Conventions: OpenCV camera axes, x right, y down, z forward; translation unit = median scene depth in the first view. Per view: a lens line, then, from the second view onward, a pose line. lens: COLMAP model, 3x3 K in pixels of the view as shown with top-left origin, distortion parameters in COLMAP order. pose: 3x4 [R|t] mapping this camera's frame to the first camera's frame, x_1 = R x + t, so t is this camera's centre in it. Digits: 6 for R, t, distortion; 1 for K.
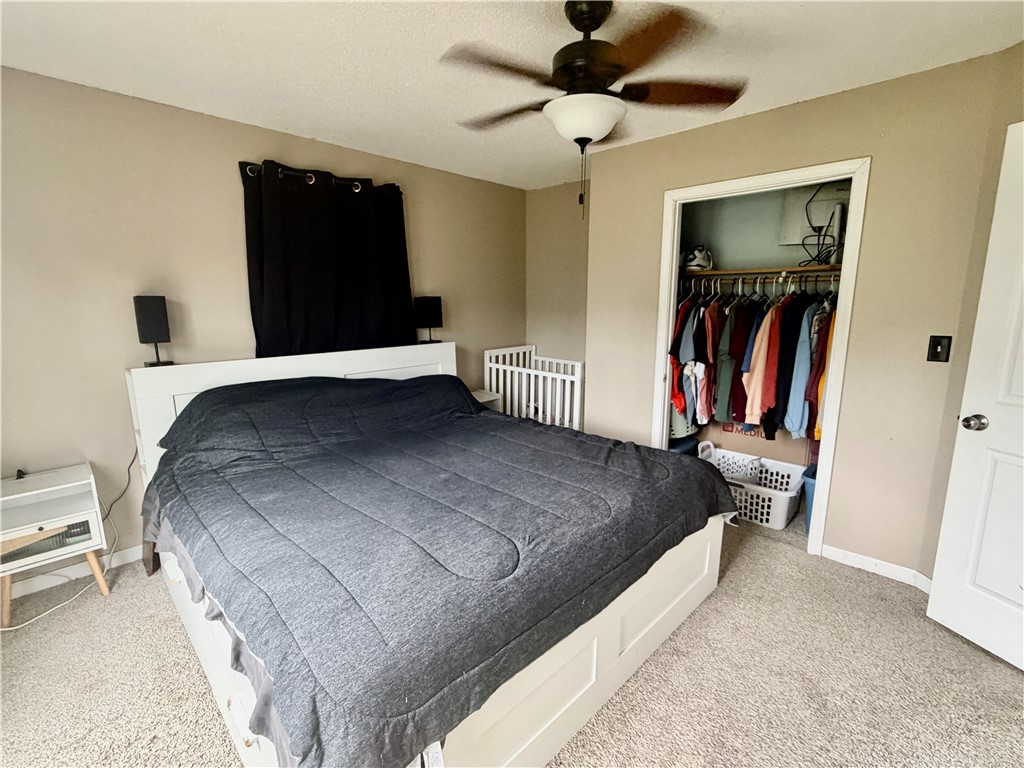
lens RADIAL K [[471.7, 0, 512.7], [0, 471.7, 382.4], [0, 0, 1]] dist [-0.000021, 0.000953]
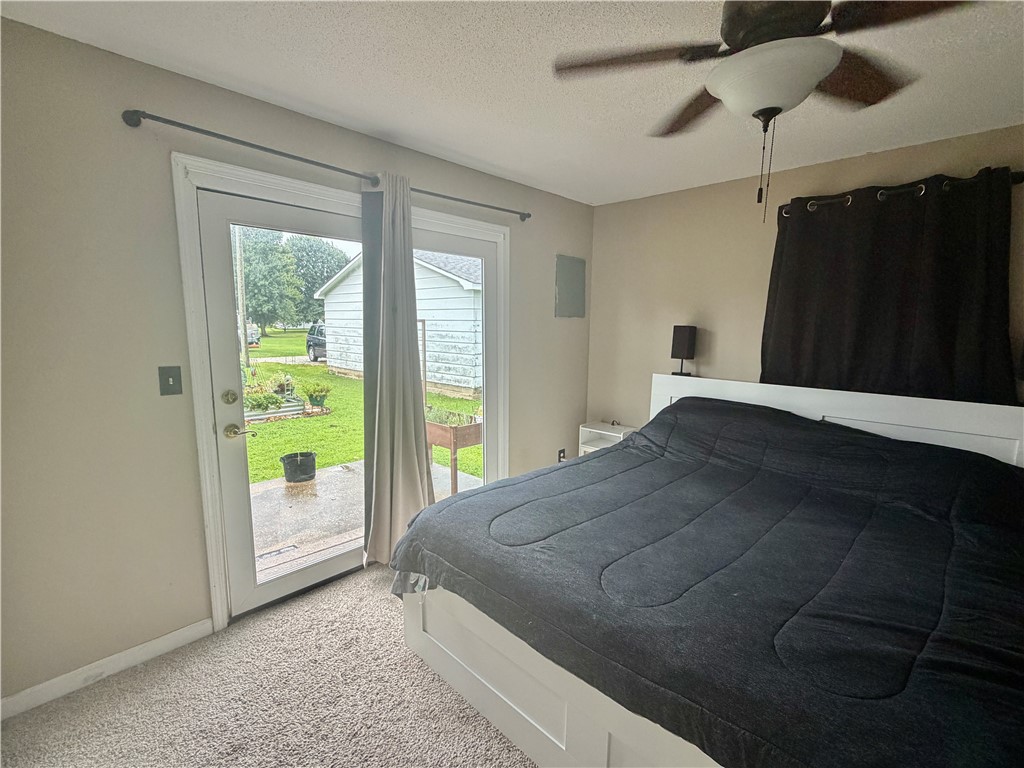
lens RADIAL K [[471.7, 0, 512.3], [0, 471.7, 388.3], [0, 0, 1]] dist [-0.000021, 0.000953]
pose [[0.004091, 0.143469, -0.989646, 0.618803], [-0.188430, 0.972037, 0.140138, -0.097602], [0.982078, 0.185905, 0.031010, 0.466407]]
